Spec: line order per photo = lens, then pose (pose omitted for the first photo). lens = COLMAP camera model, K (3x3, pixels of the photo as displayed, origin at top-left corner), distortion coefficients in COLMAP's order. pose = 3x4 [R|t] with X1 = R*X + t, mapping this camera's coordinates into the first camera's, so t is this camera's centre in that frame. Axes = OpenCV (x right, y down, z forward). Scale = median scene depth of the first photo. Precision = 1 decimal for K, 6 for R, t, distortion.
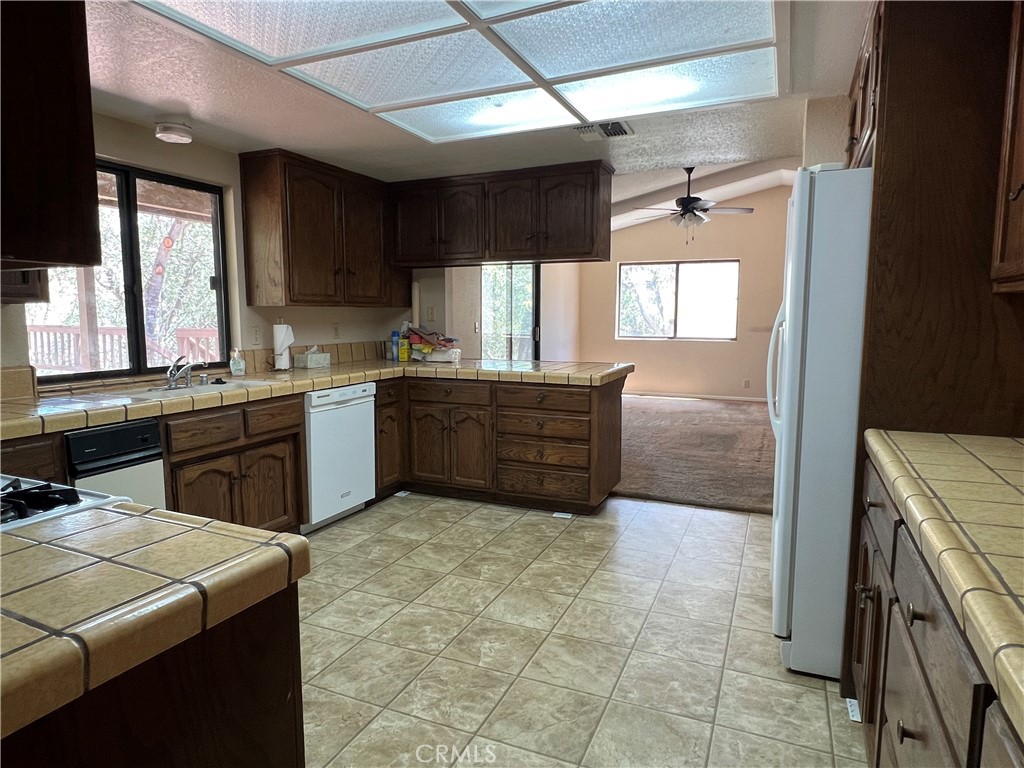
lens RADIAL K [[624.5, 0, 502.8], [0, 624.5, 387.2], [0, 0, 1]] dist [-0.001214, -0.002108]
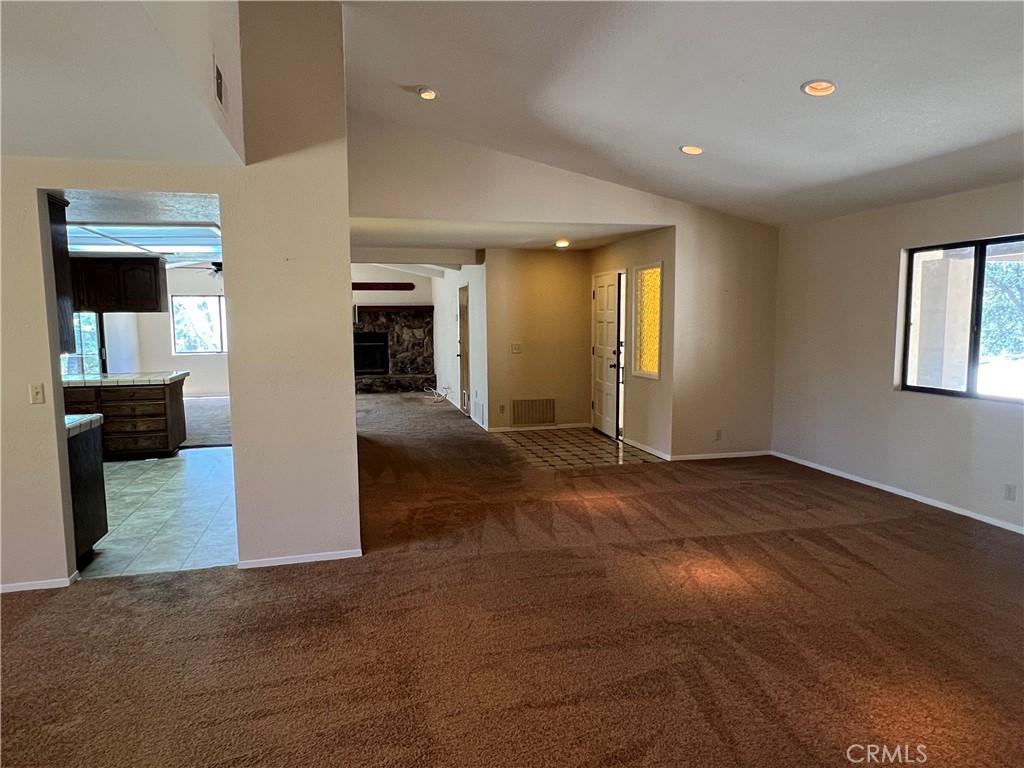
lens RADIAL K [[624.5, 0, 506.5], [0, 624.5, 382.2], [0, 0, 1]] dist [-0.001214, -0.002108]
pose [[0.779894, -0.067863, 0.622222, -0.210438], [0.080190, 0.996746, 0.008201, 0.056366], [-0.620753, 0.043501, 0.782798, -1.036388]]
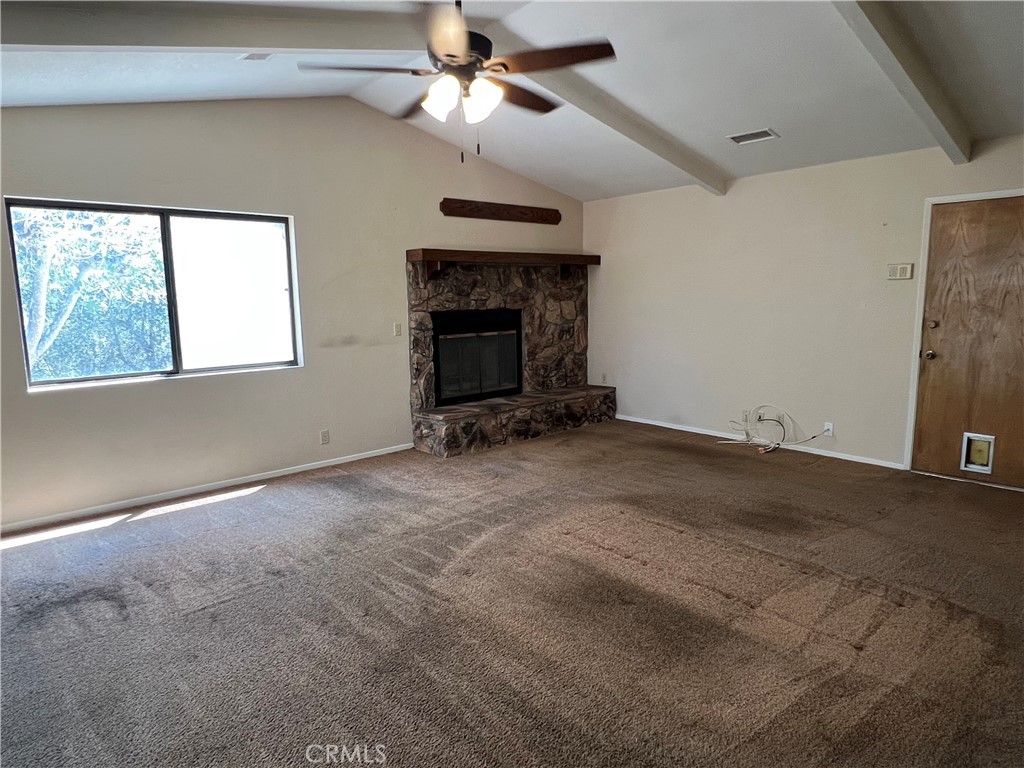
lens RADIAL K [[624.5, 0, 504.9], [0, 624.5, 385.3], [0, 0, 1]] dist [-0.001214, -0.002108]
pose [[0.405046, -0.144554, 0.902797, -0.138601], [0.117592, 0.987458, 0.105352, -0.221386], [-0.906703, 0.063489, 0.416964, 1.414196]]
